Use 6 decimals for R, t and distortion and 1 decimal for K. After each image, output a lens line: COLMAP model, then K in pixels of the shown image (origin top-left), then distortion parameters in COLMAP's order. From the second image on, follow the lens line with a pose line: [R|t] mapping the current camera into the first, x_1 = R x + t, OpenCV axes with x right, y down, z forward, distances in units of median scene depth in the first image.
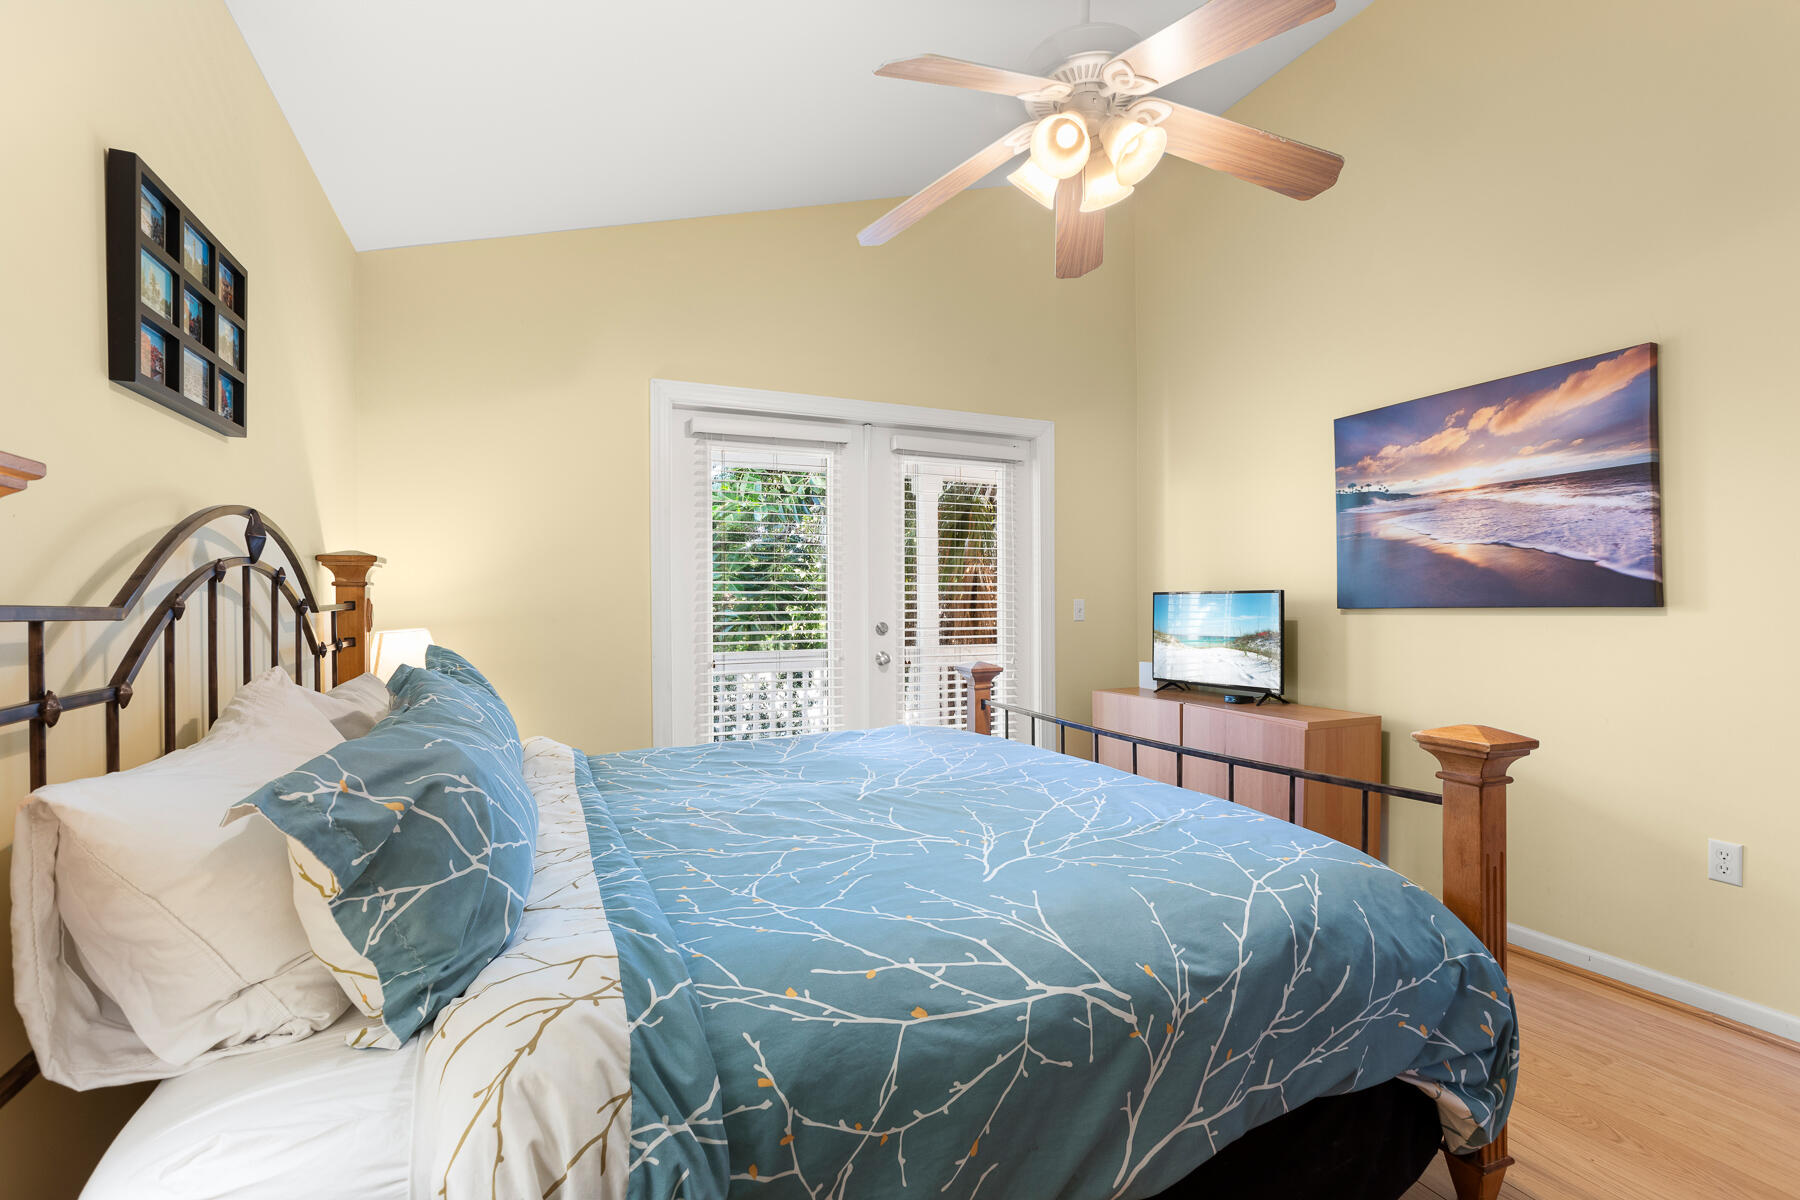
lens RADIAL K [[798.4, 0, 896.1], [0, 798.4, 602.1], [0, 0, 1]] dist [0.000724, 0.000028]
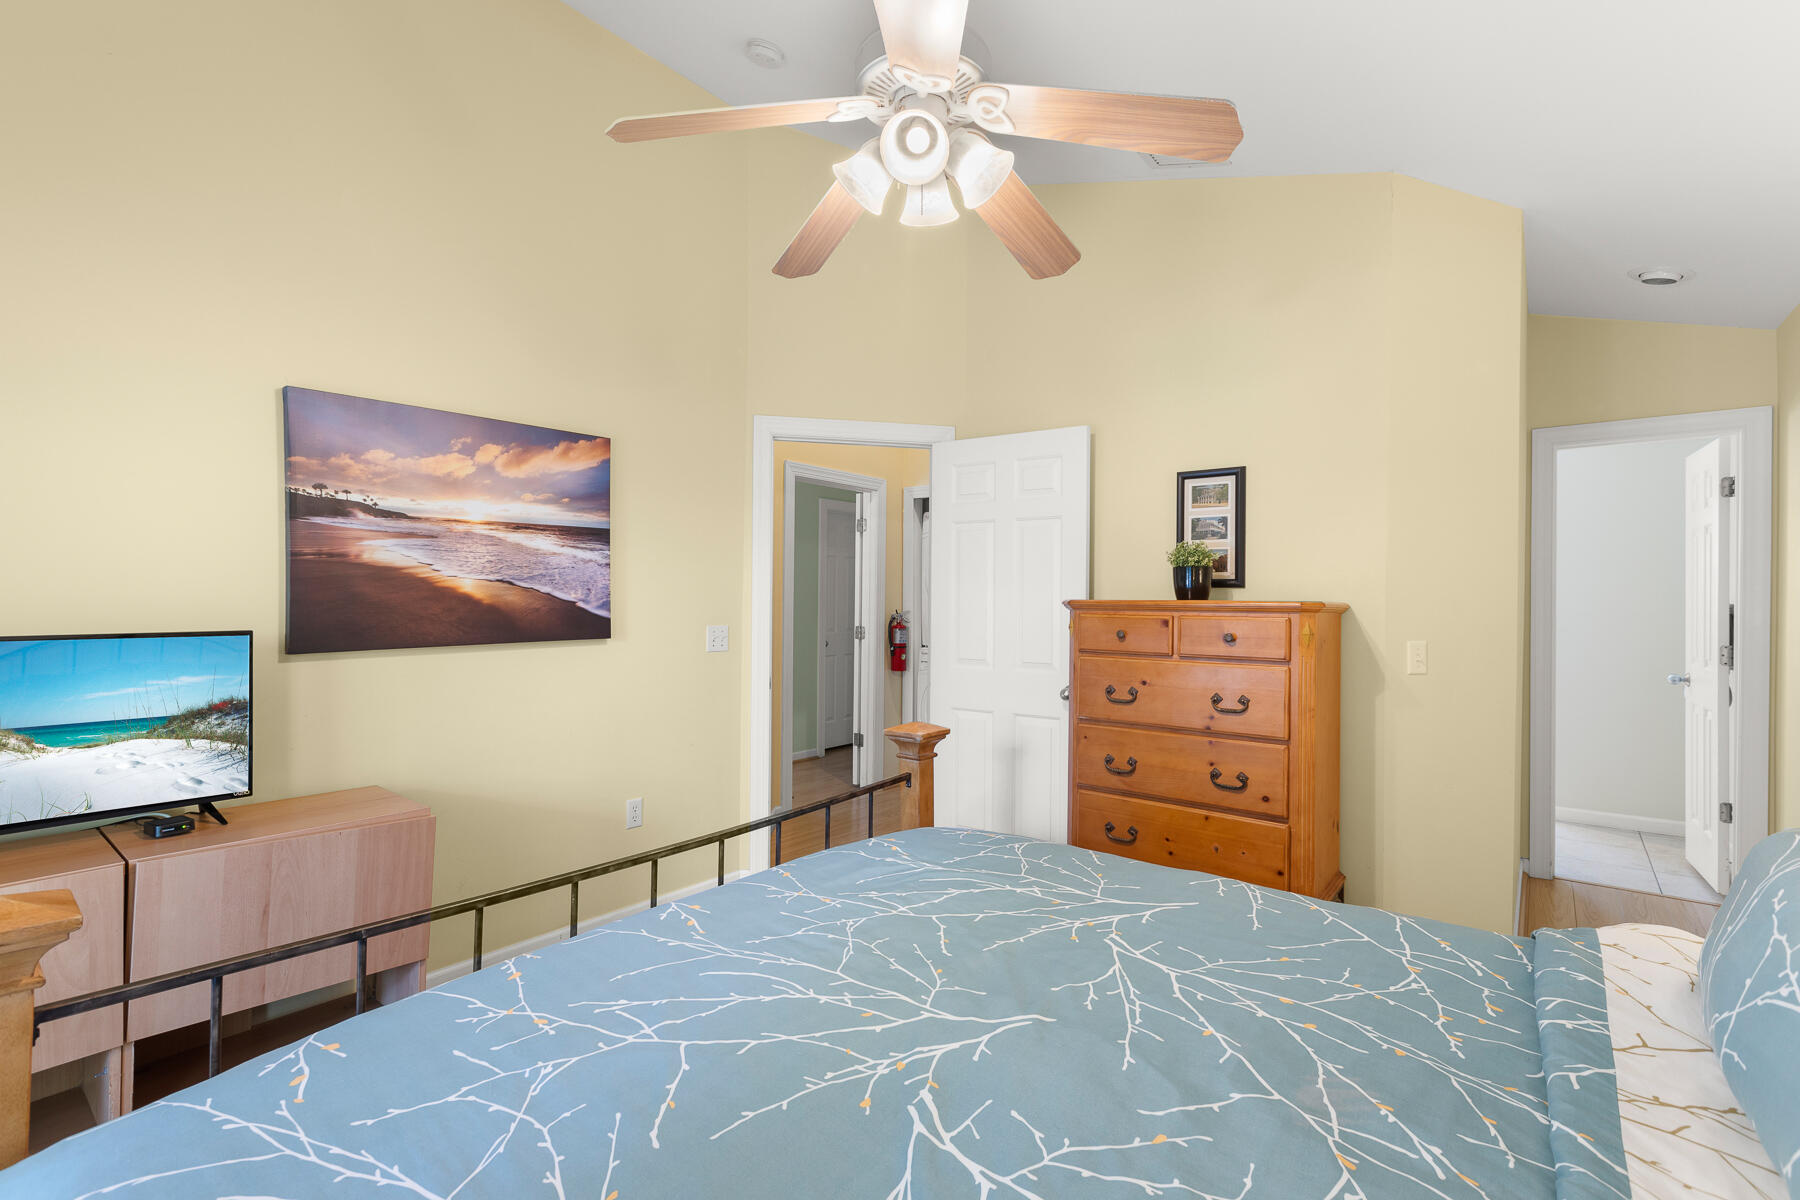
lens RADIAL K [[802.3, 0, 898.7], [0, 802.3, 593.2], [0, 0, 1]] dist [0.013805, 0.000071]
pose [[-0.455171, 0.006273, 0.890382, -0.402171], [-0.003397, 0.999956, -0.008782, -0.051499], [-0.890398, -0.007022, -0.455130, 1.036395]]
